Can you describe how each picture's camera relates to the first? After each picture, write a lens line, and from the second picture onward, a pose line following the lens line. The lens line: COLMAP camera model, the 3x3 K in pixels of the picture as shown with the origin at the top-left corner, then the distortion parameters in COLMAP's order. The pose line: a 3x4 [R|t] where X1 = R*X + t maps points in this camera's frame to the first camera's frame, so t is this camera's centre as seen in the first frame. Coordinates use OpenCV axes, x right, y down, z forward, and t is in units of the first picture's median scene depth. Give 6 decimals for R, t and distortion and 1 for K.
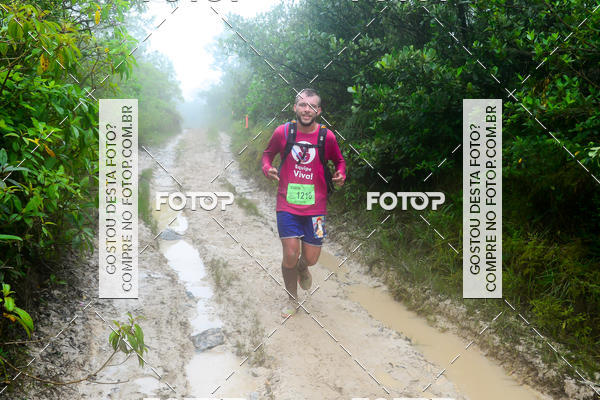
lens RADIAL K [[693.3, 0, 310.7], [0, 693.3, 208.0], [0, 0, 1]] dist [0.030041, 0.000000]
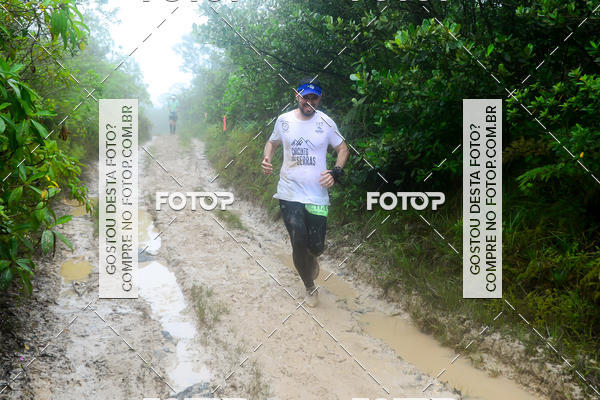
lens RADIAL K [[722.0, 0, 306.7], [0, 722.0, 203.9], [0, 0, 1]] dist [0.041221, 0.000000]
pose [[0.999333, -0.024205, 0.027359, -0.028959], [0.024693, 0.999539, -0.017653, -0.004248], [-0.026919, 0.018317, 0.999470, 0.146827]]
